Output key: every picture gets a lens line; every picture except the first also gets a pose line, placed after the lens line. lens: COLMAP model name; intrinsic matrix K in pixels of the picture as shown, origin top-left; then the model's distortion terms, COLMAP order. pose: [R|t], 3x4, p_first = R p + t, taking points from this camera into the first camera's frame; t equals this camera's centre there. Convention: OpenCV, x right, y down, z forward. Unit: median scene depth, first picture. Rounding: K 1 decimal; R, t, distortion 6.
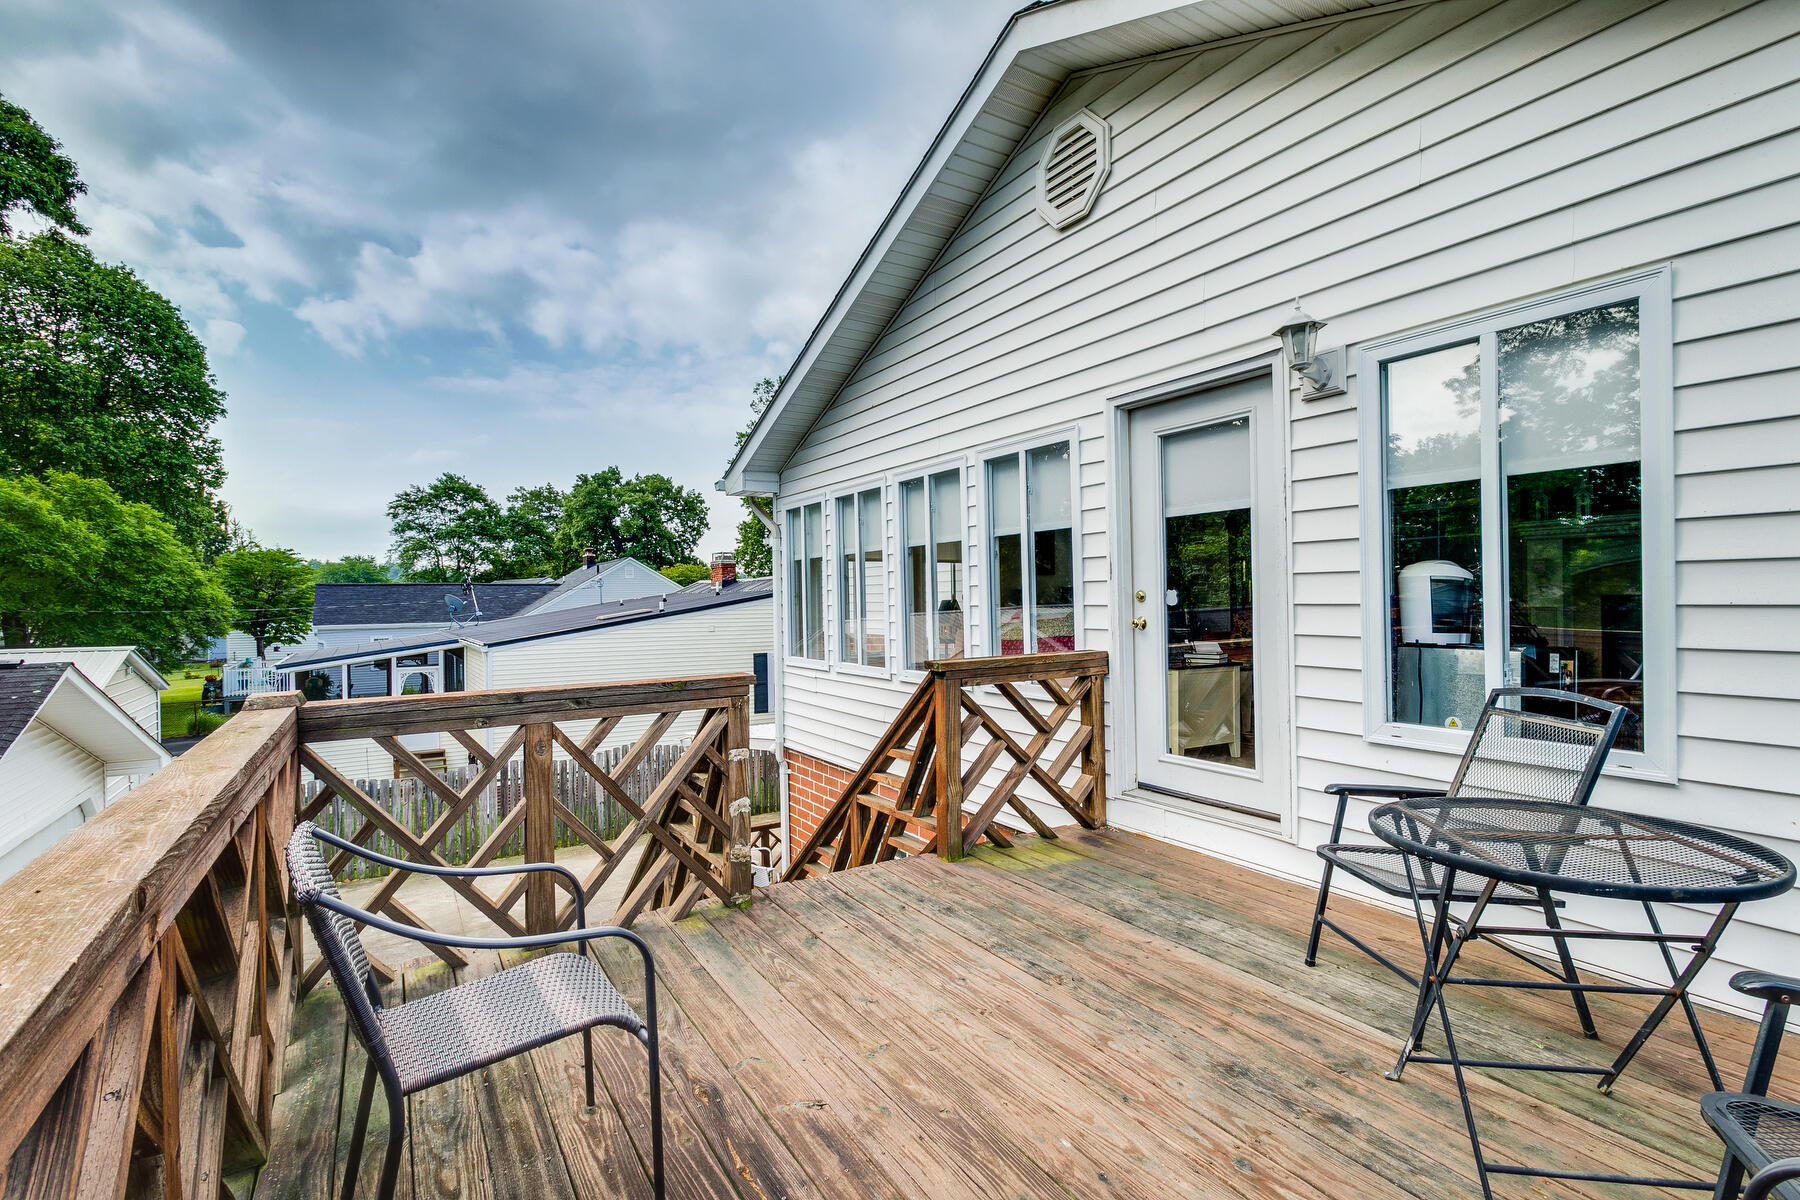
lens RADIAL K [[850.7, 0, 904.7], [0, 850.7, 598.8], [0, 0, 1]] dist [0.002837, 0.001293]
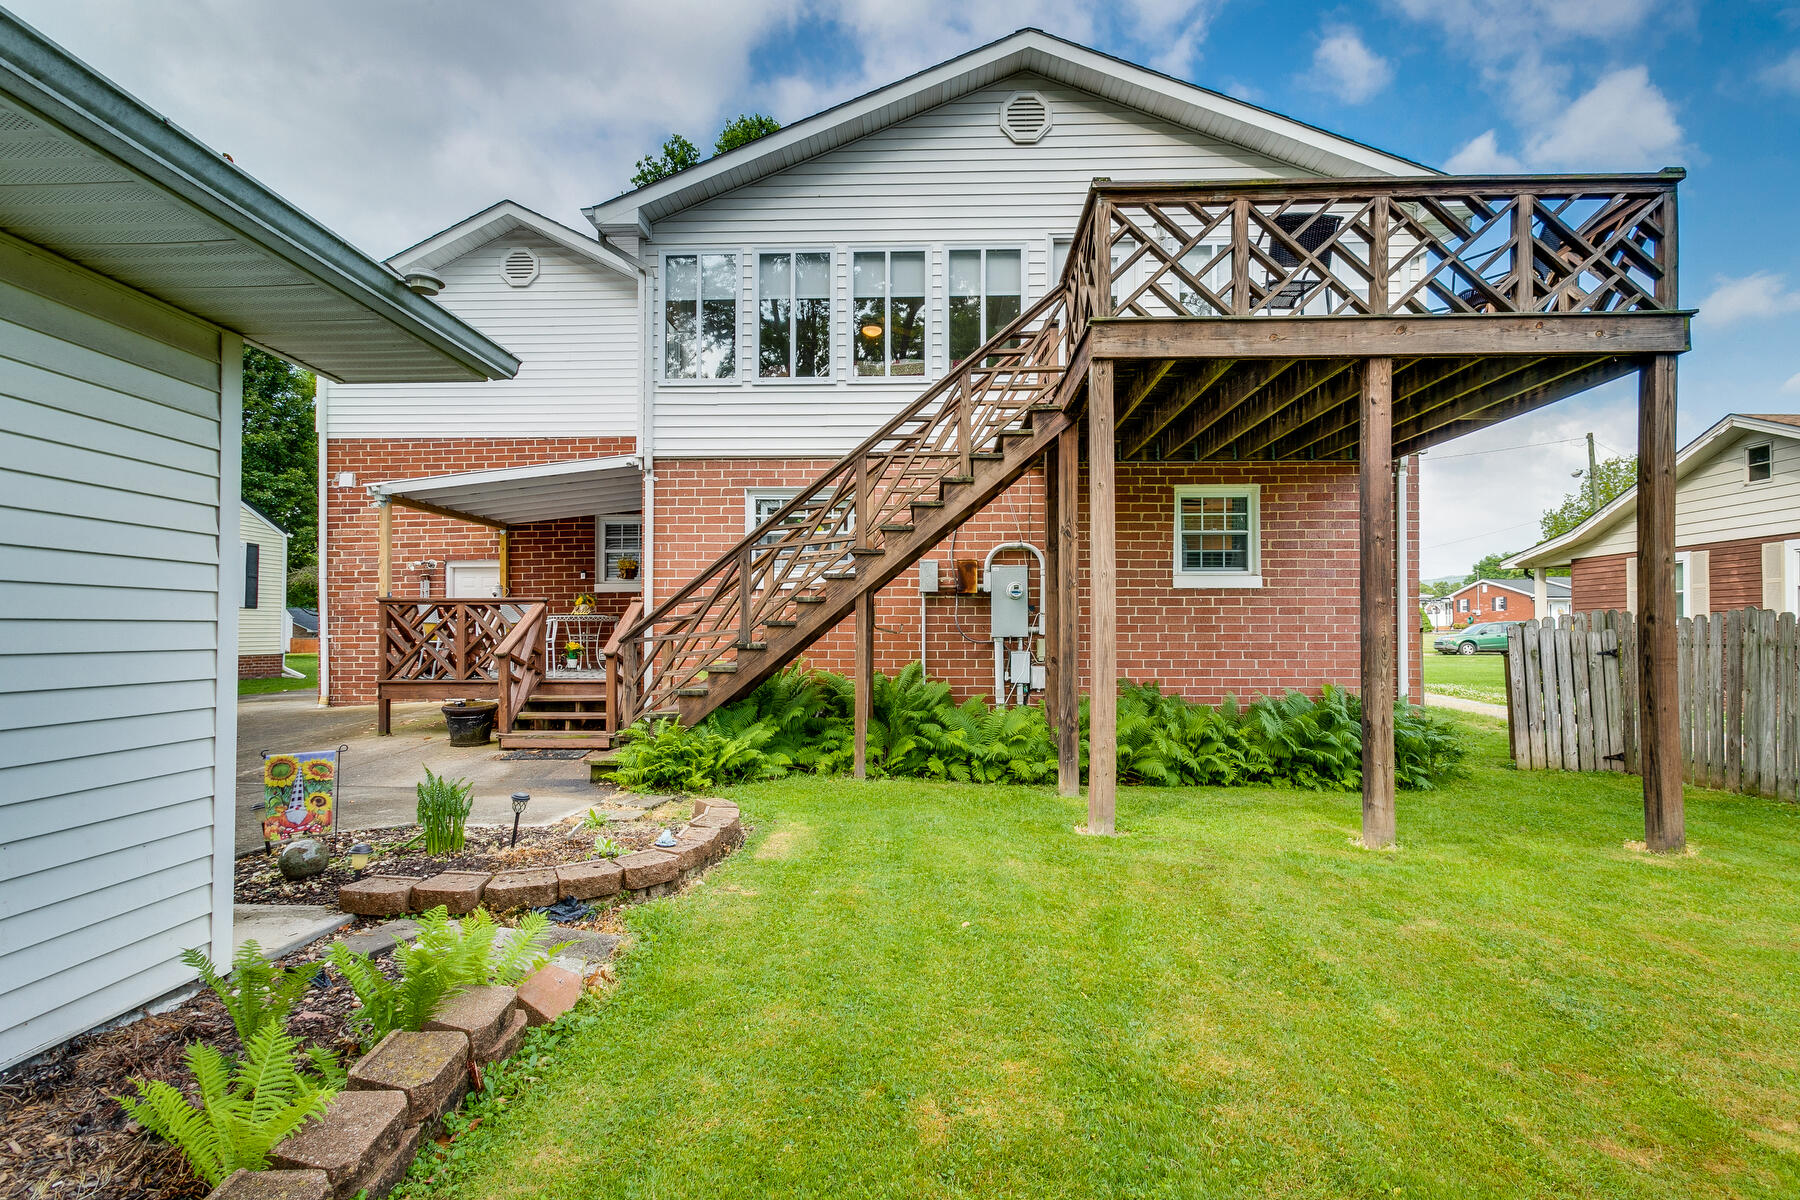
lens RADIAL K [[850.7, 0, 904.7], [0, 850.7, 598.8], [0, 0, 1]] dist [0.002837, 0.001293]
pose [[0.554928, 0.048547, 0.830481, -1.686501], [-0.014311, 0.998705, -0.048818, 0.783054], [-0.831775, 0.015206, 0.554904, 0.158054]]
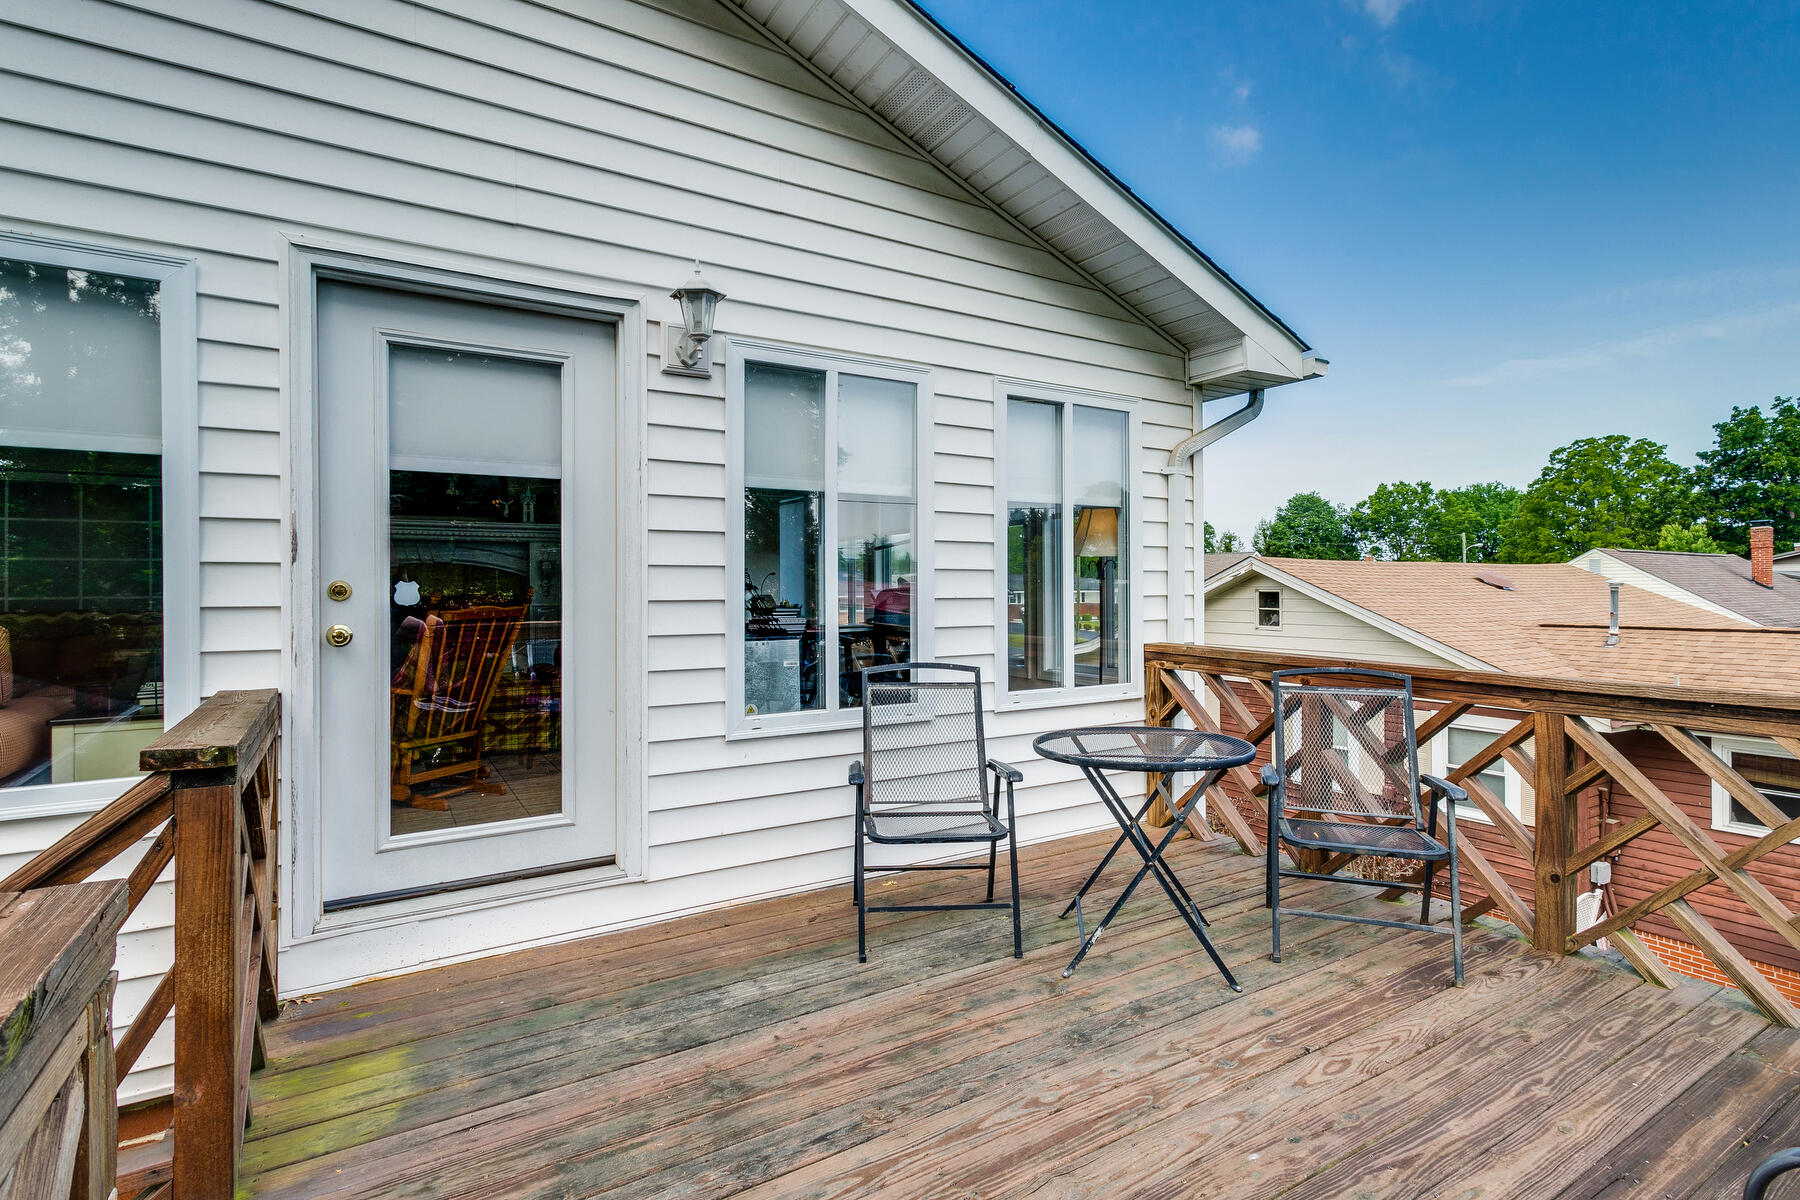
lens RADIAL K [[866.9, 0, 905.6], [0, 866.9, 584.0], [0, 0, 1]] dist [0.003049, 0.000631]
pose [[-0.006037, 0.016909, 0.999839, -0.349791], [0.002914, 0.999853, -0.016892, 0.003576], [-0.999978, 0.002811, -0.006085, 0.609916]]
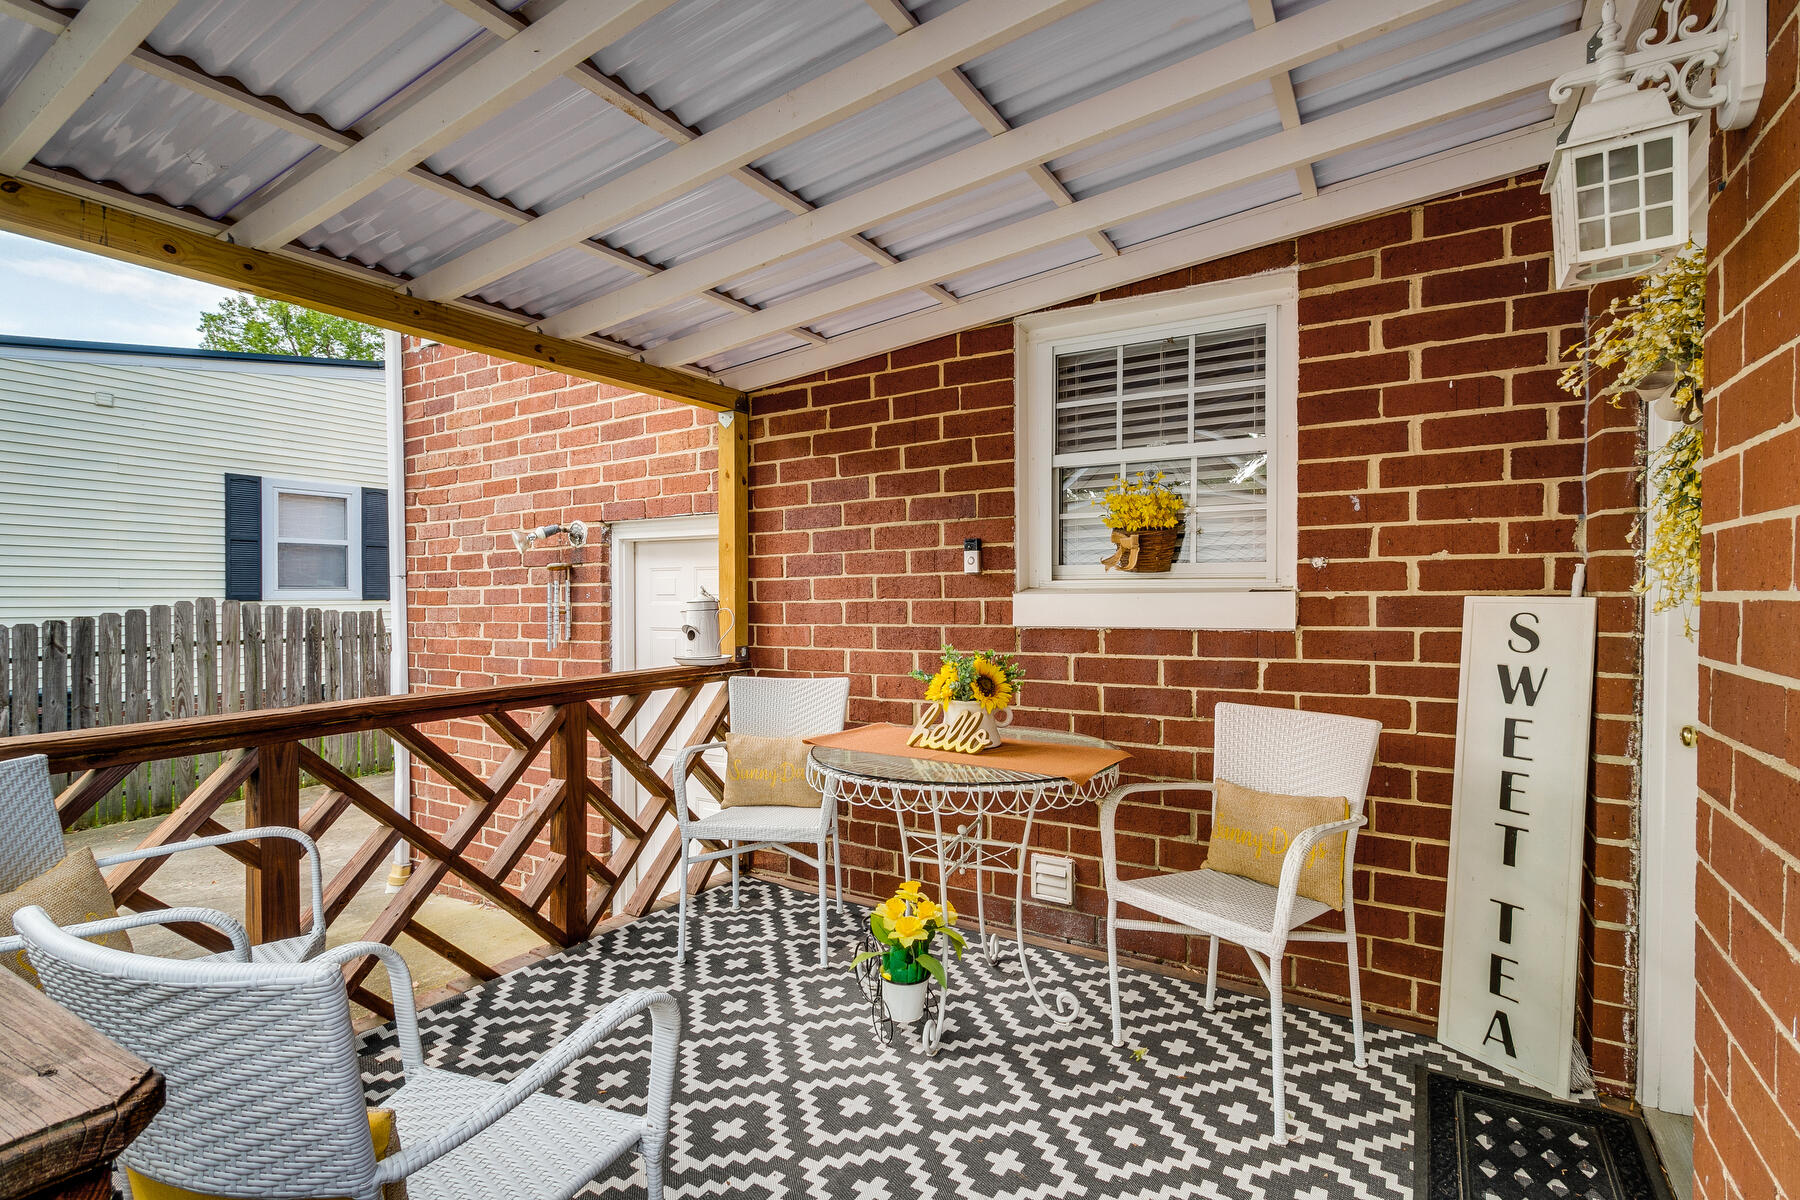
lens RADIAL K [[850.7, 0, 904.7], [0, 850.7, 598.8], [0, 0, 1]] dist [0.002837, 0.001293]
pose [[0.888168, 0.017286, 0.459194, -0.322667], [-0.021900, 0.999749, 0.004726, 0.614516], [-0.458997, -0.014254, 0.888324, 1.989516]]
